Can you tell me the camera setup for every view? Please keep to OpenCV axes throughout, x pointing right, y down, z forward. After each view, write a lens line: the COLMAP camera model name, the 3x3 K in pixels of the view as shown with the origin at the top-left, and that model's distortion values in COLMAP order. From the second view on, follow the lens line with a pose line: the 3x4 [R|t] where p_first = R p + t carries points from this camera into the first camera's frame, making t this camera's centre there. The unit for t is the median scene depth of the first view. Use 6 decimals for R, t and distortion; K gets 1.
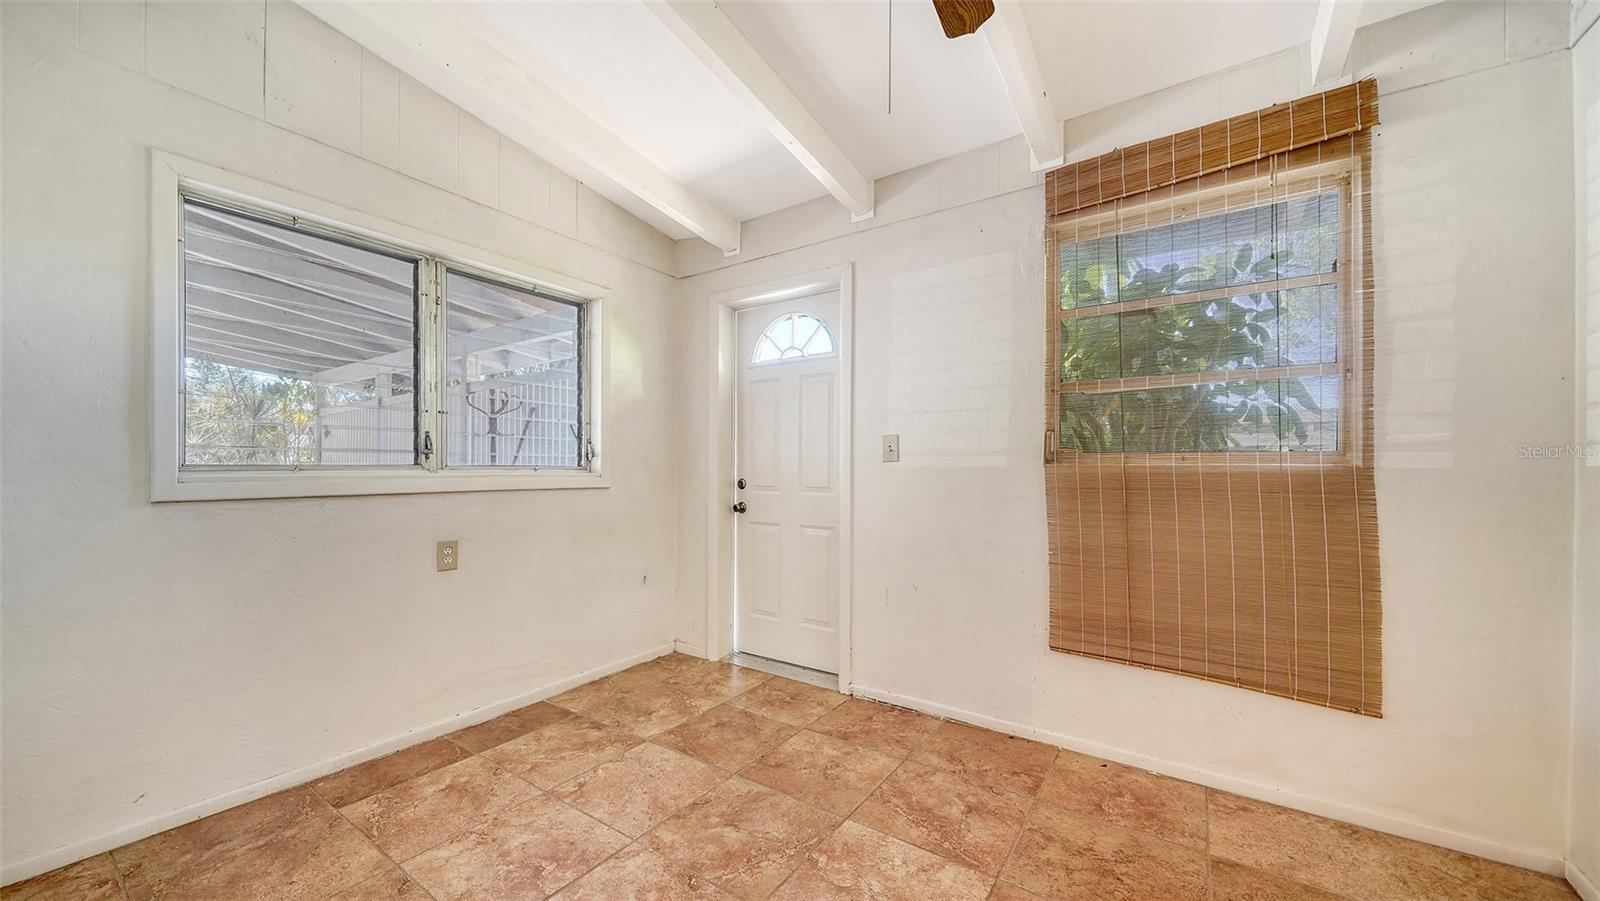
lens RADIAL K [[578.9, 0, 791.8], [0, 578.9, 464.7], [0, 0, 1]] dist [-0.000365, -0.000100]
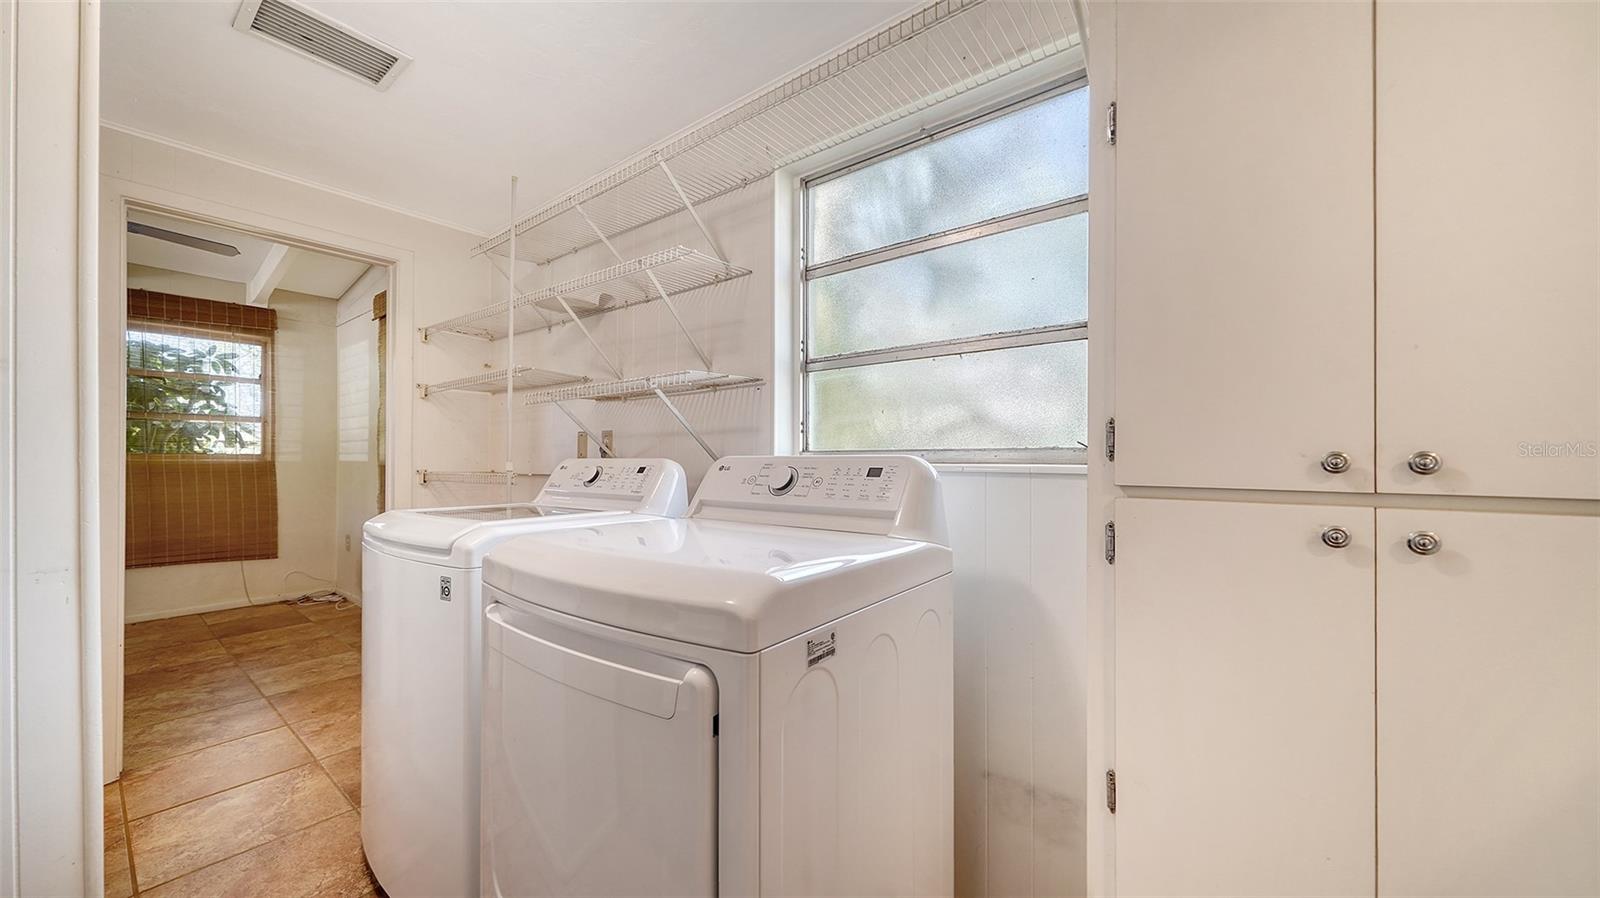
lens RADIAL K [[573.1, 0, 791.8], [0, 573.1, 458.1], [0, 0, 1]] dist [0.002286, -0.000670]
pose [[0.051279, -0.006818, 0.998661, -1.383073], [-0.010685, 0.999916, 0.007375, -0.048287], [-0.998627, -0.011049, 0.051202, -1.382452]]
